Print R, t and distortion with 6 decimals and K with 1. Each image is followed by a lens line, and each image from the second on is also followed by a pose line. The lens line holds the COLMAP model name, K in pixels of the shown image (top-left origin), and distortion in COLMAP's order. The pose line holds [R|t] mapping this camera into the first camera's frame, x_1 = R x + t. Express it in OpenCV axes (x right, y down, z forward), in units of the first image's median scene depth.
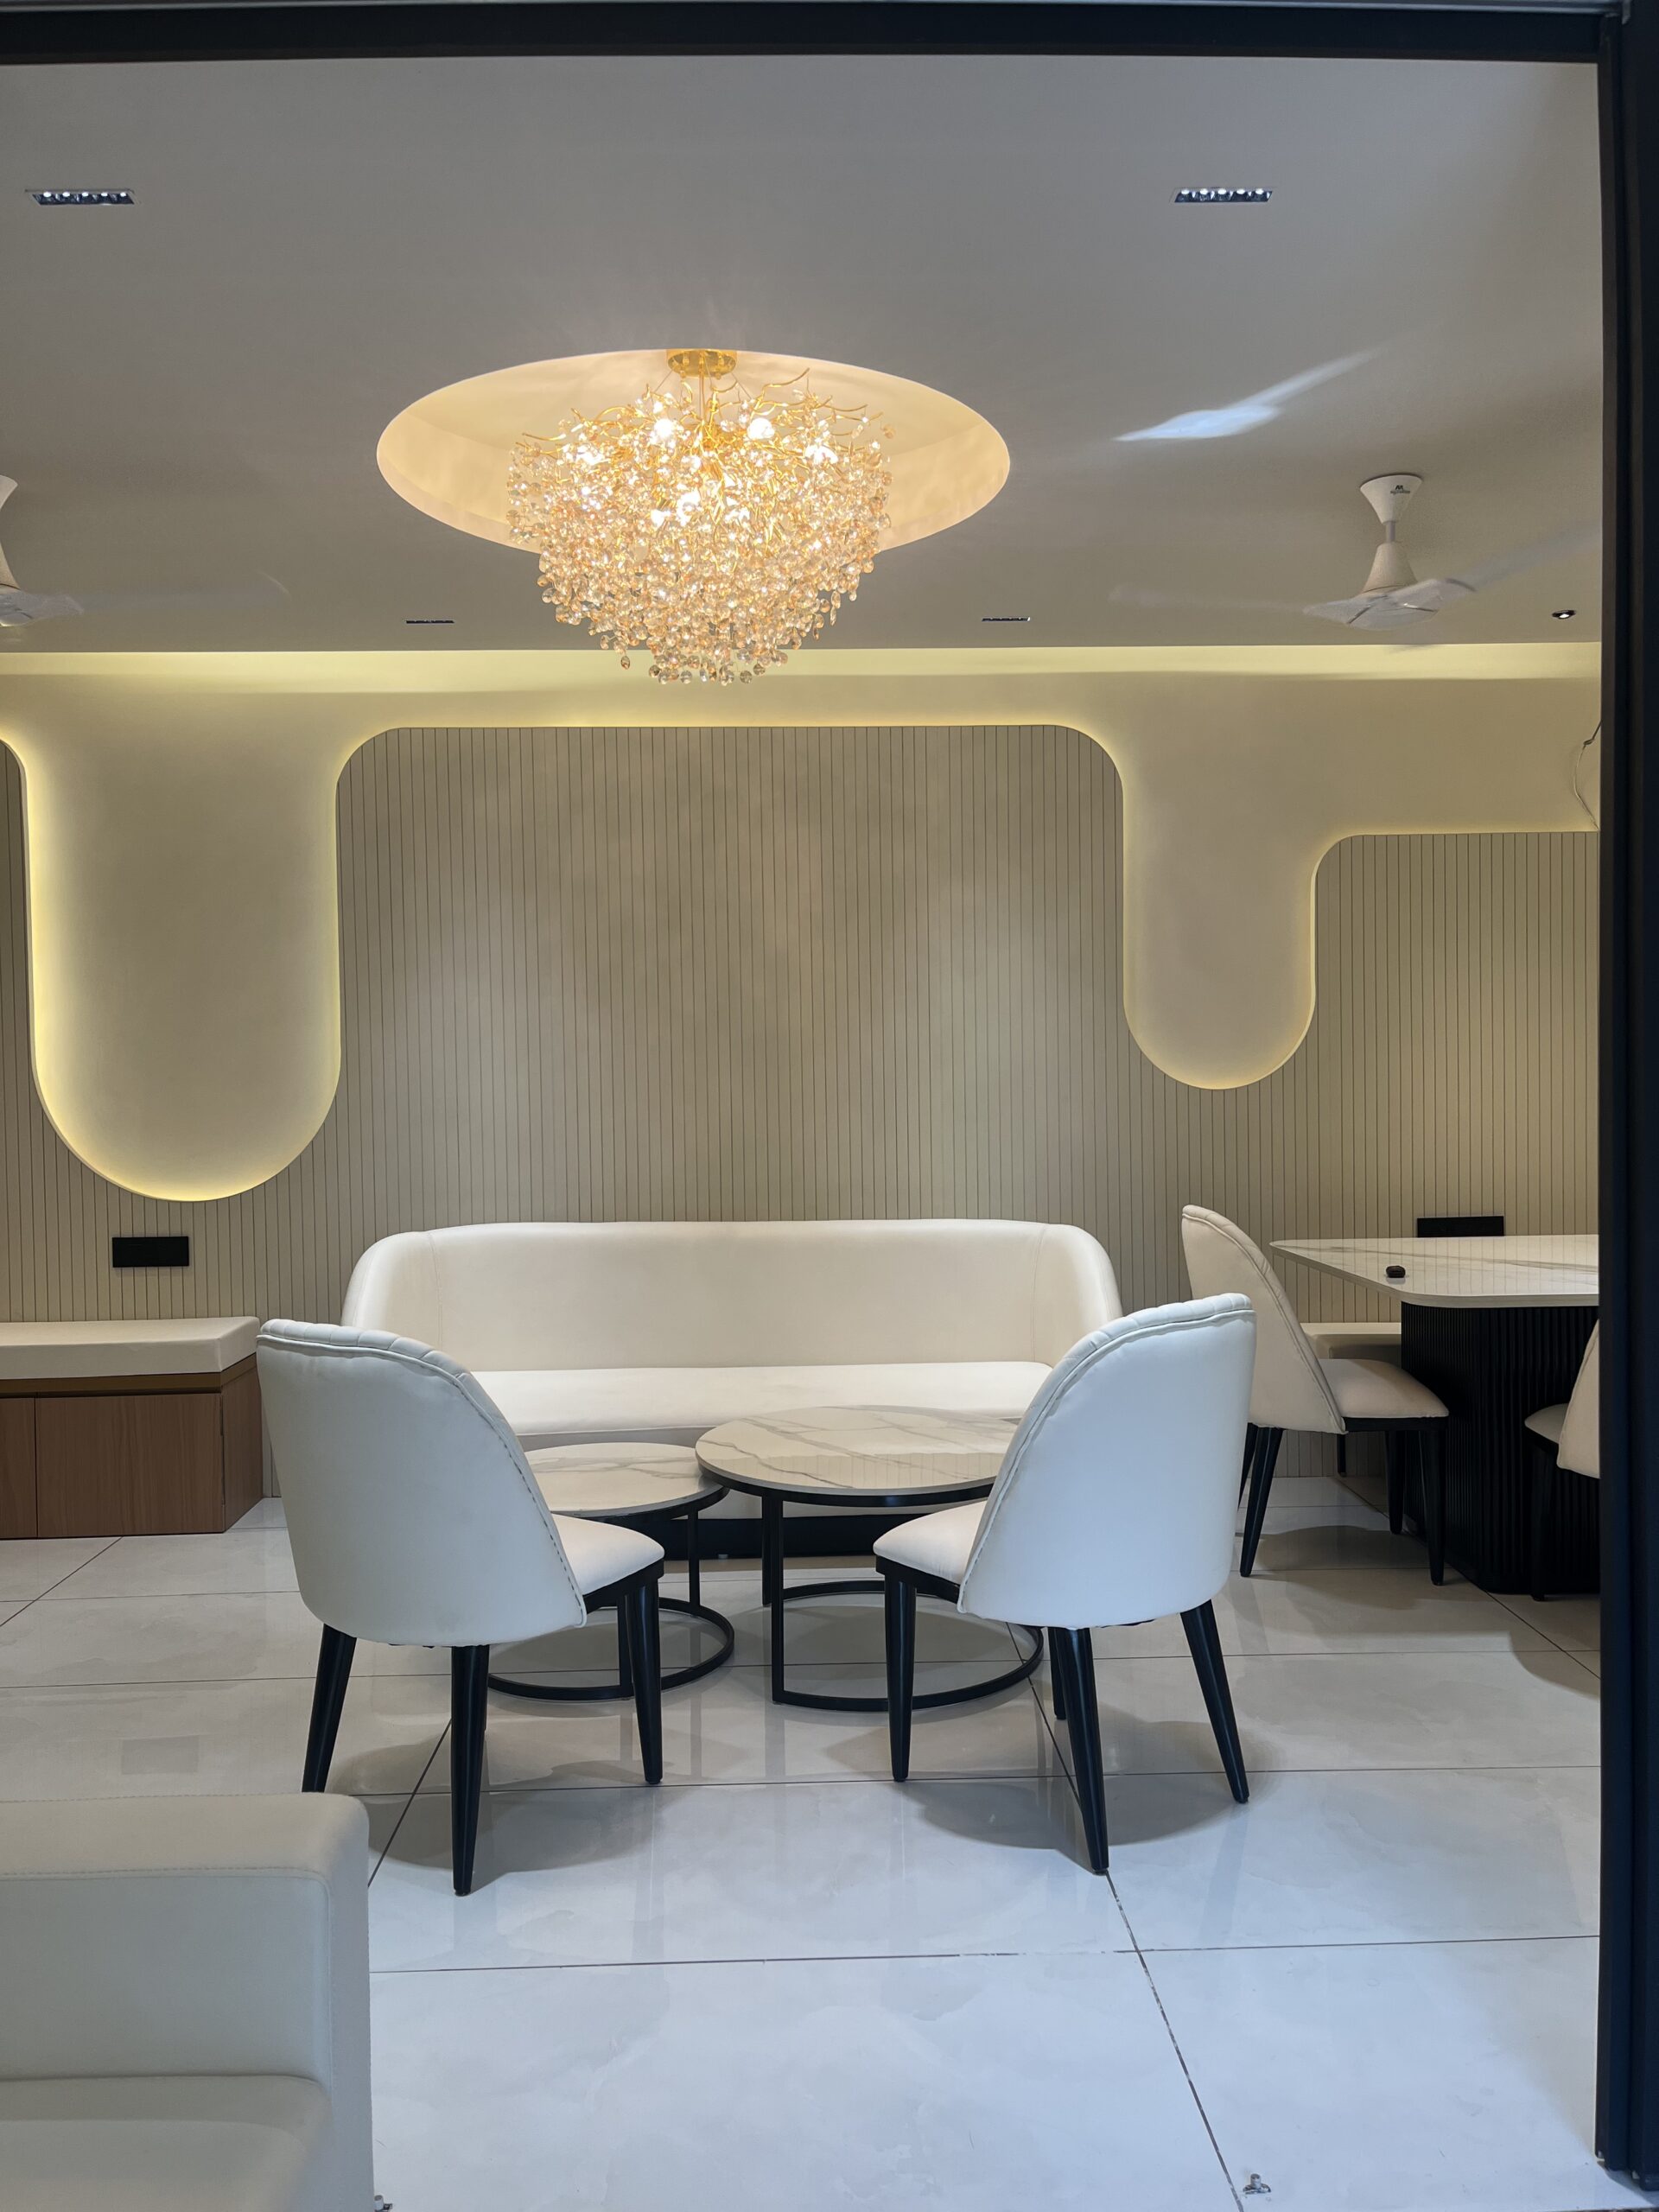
lens RADIAL K [[1683.5, 0, 828.3], [0, 1683.5, 1113.0], [0, 0, 1]] dist [0.056213, -0.079735]
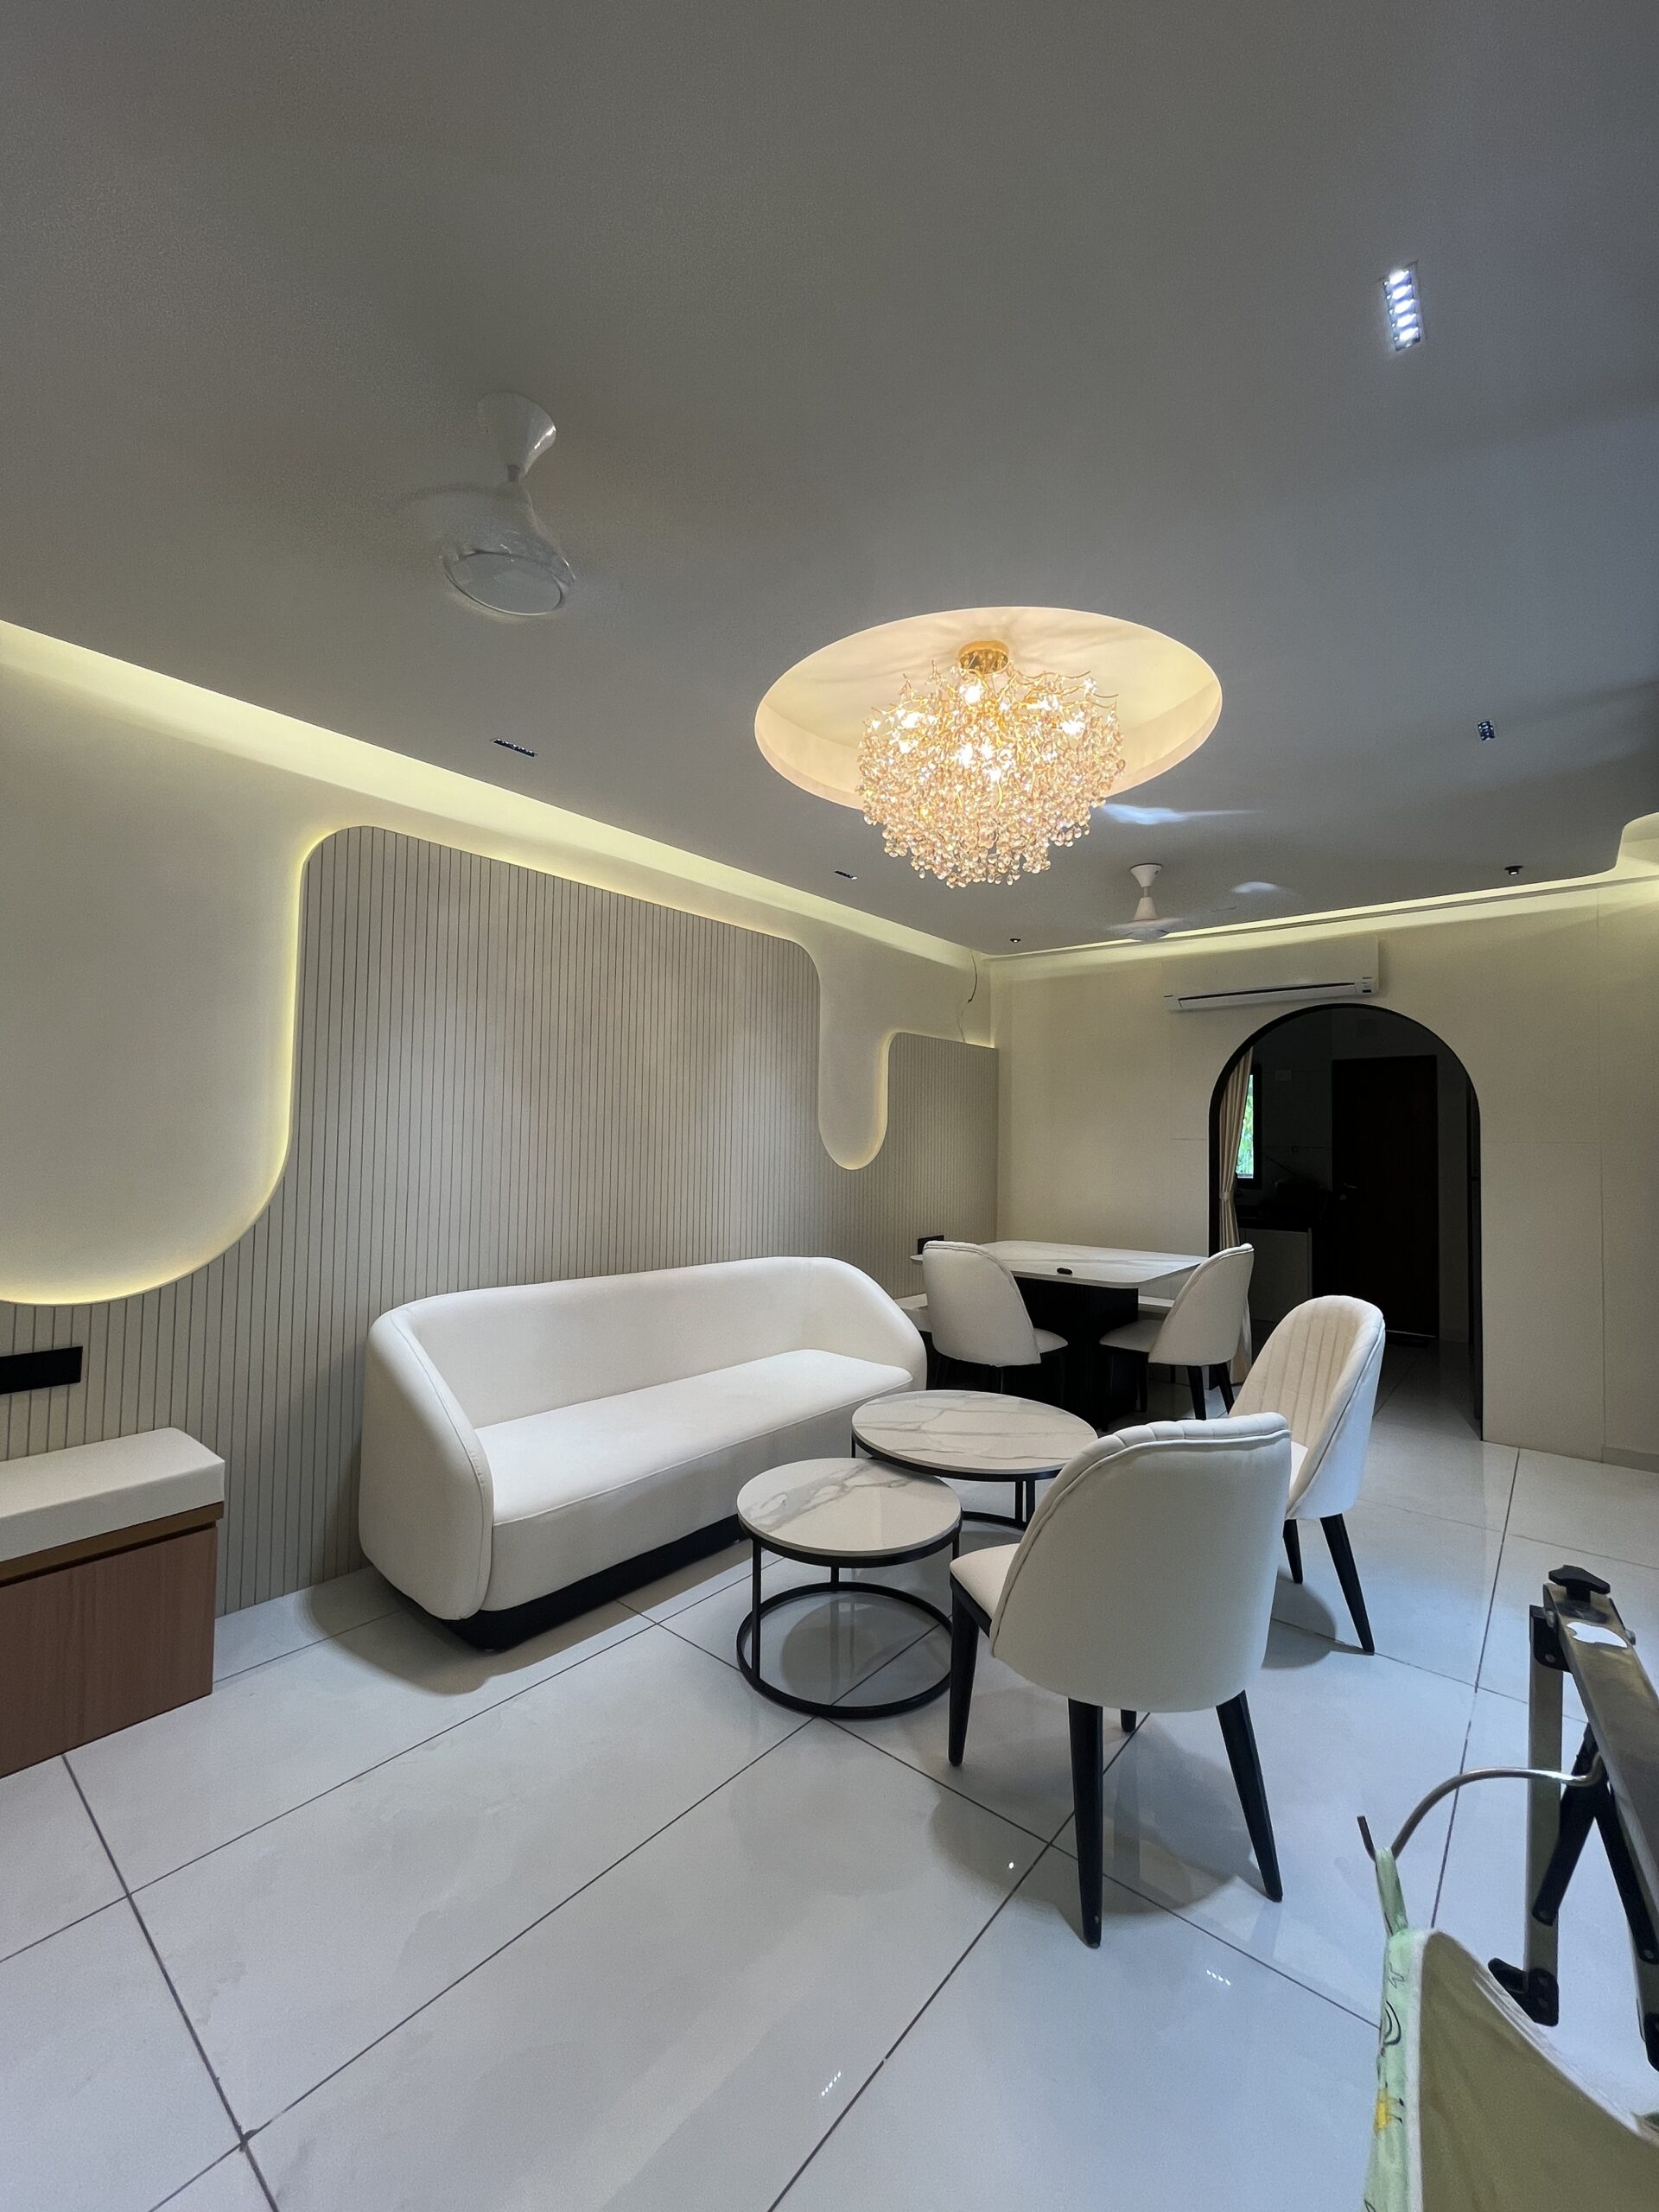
lens RADIAL K [[888.6, 0, 836.1], [0, 888.6, 1103.0], [0, 0, 1]] dist [-0.009268, -0.000078]
pose [[0.668526, 0.055100, 0.741645, -0.459530], [0.002099, 0.997108, -0.075971, -0.013680], [-0.743686, 0.052346, 0.666477, 0.424466]]
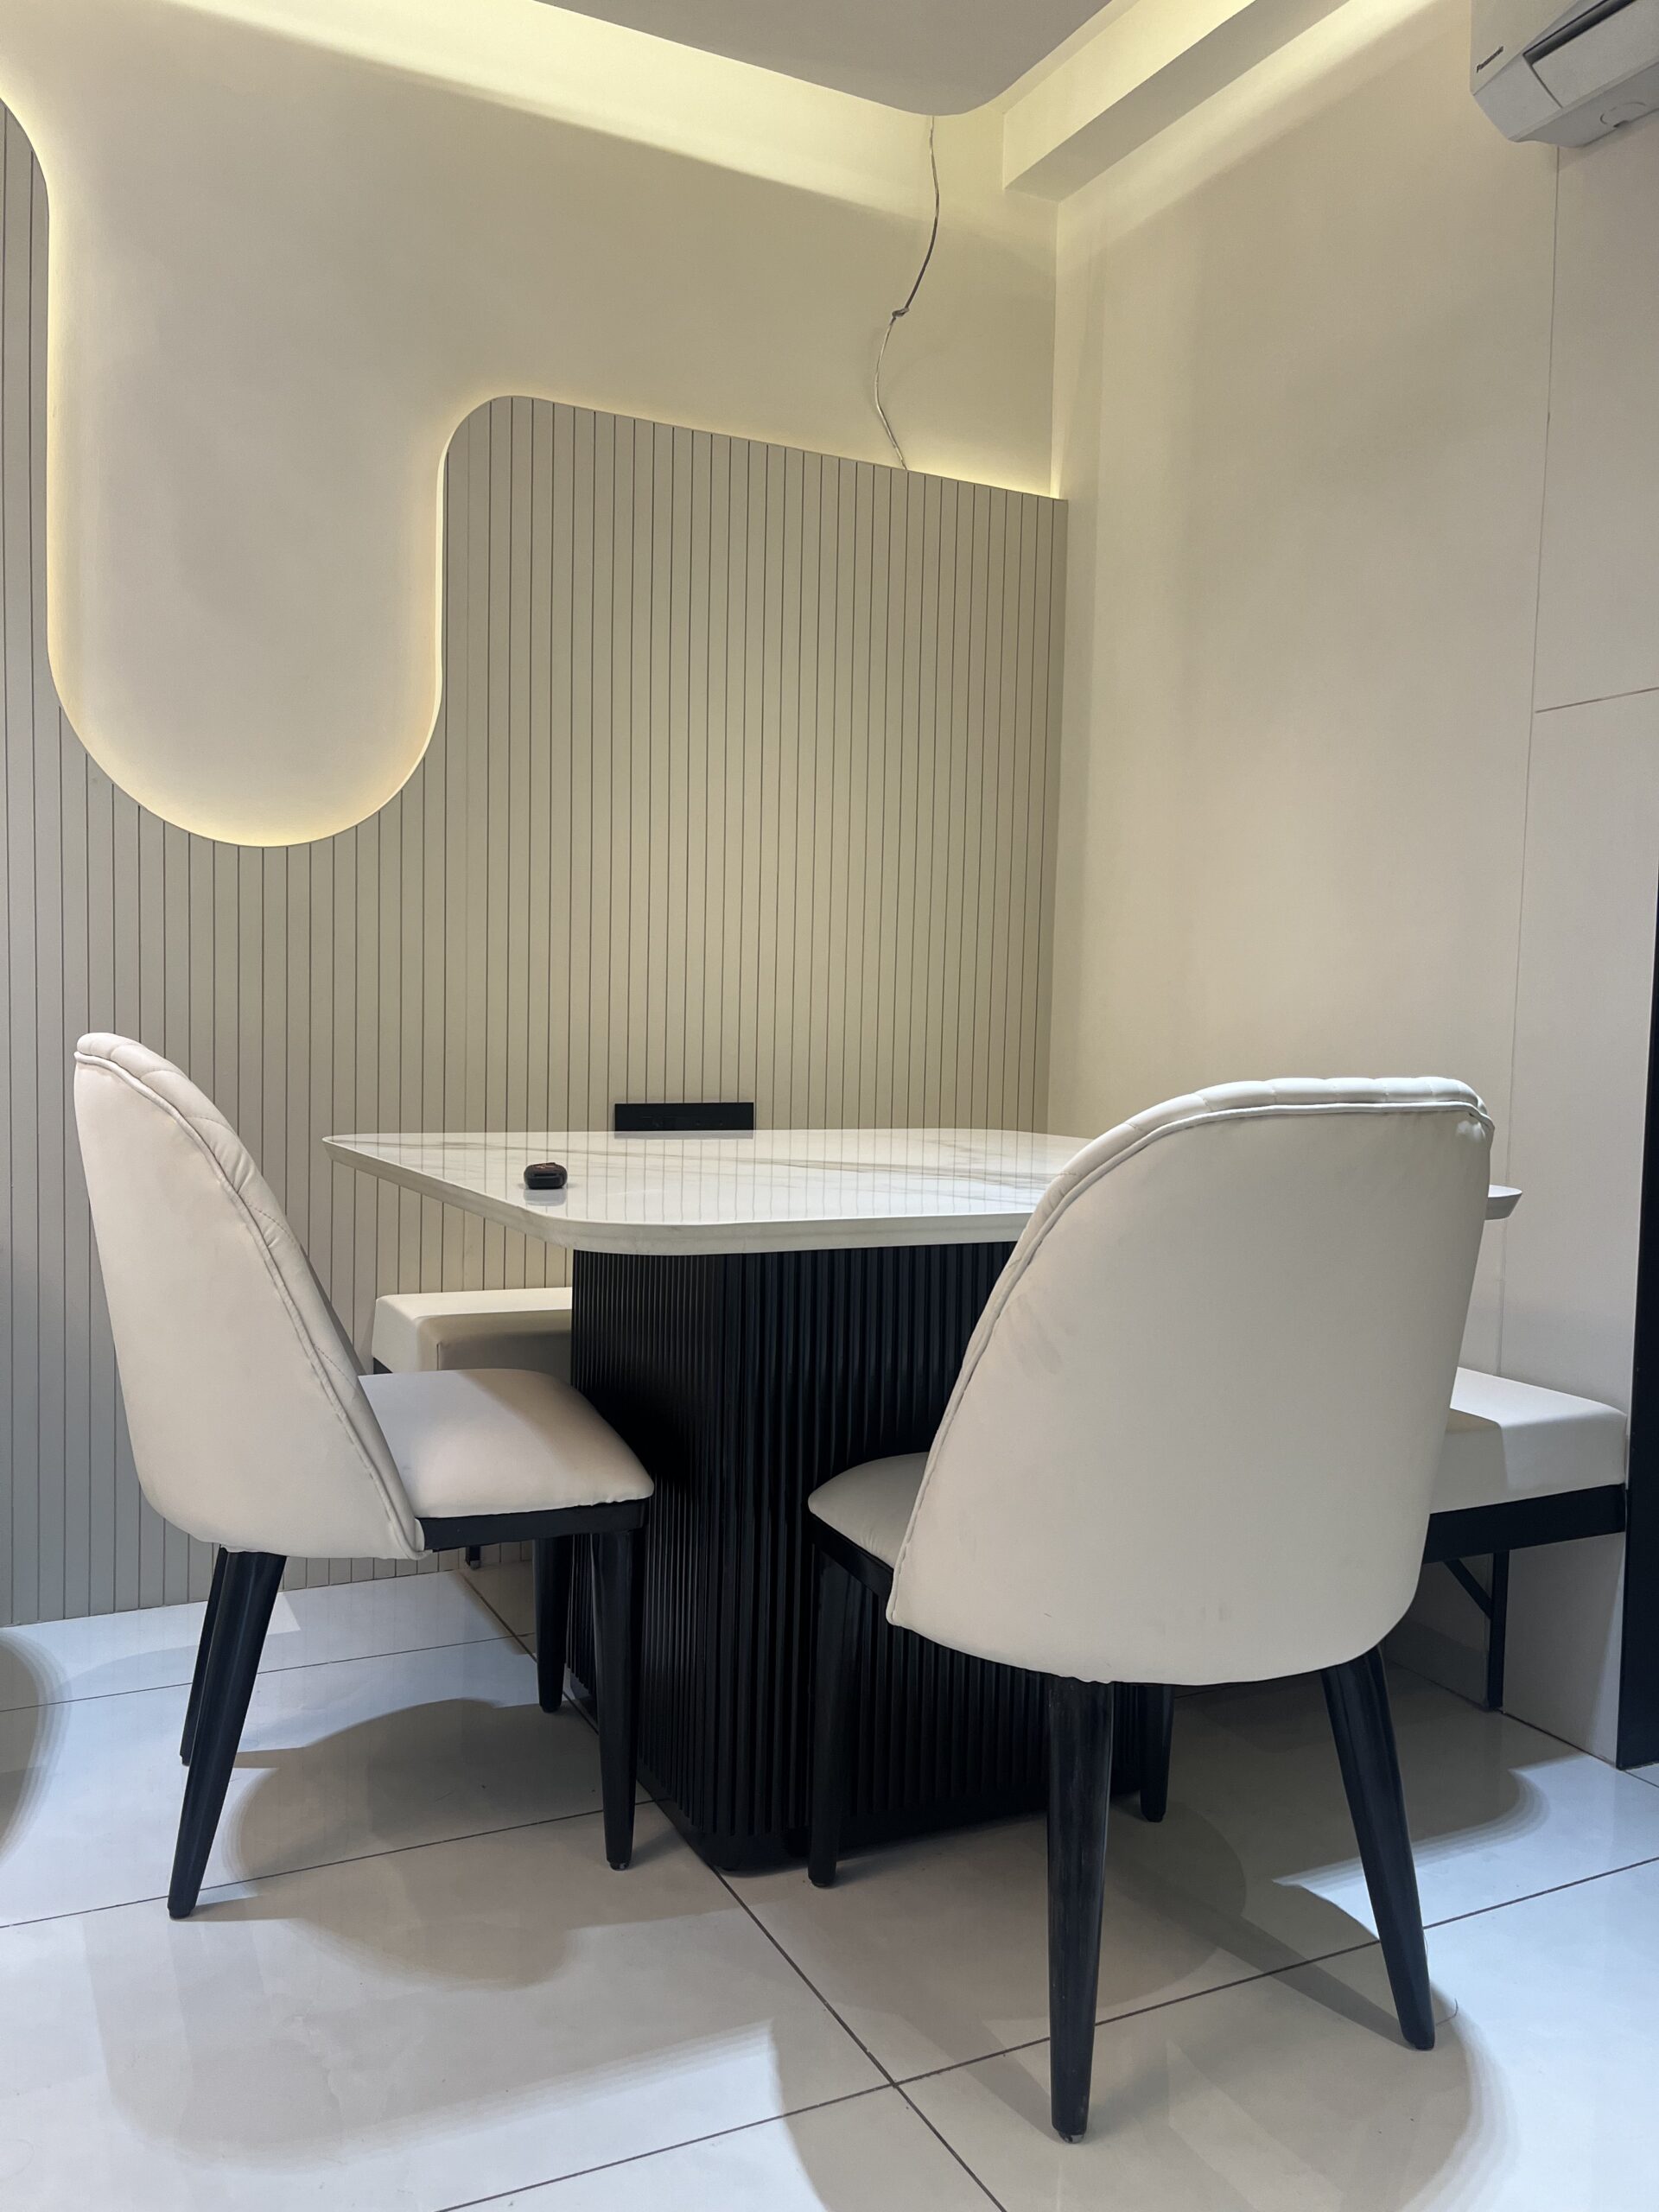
lens RADIAL K [[1702.4, 0, 782.4], [0, 1702.4, 1113.7], [0, 0, 1]] dist [0.044490, -0.092114]
pose [[0.915683, 0.011003, 0.401751, 0.175190], [-0.020944, 0.999573, 0.020361, 0.054842], [-0.401356, -0.027058, 0.915522, 0.468627]]
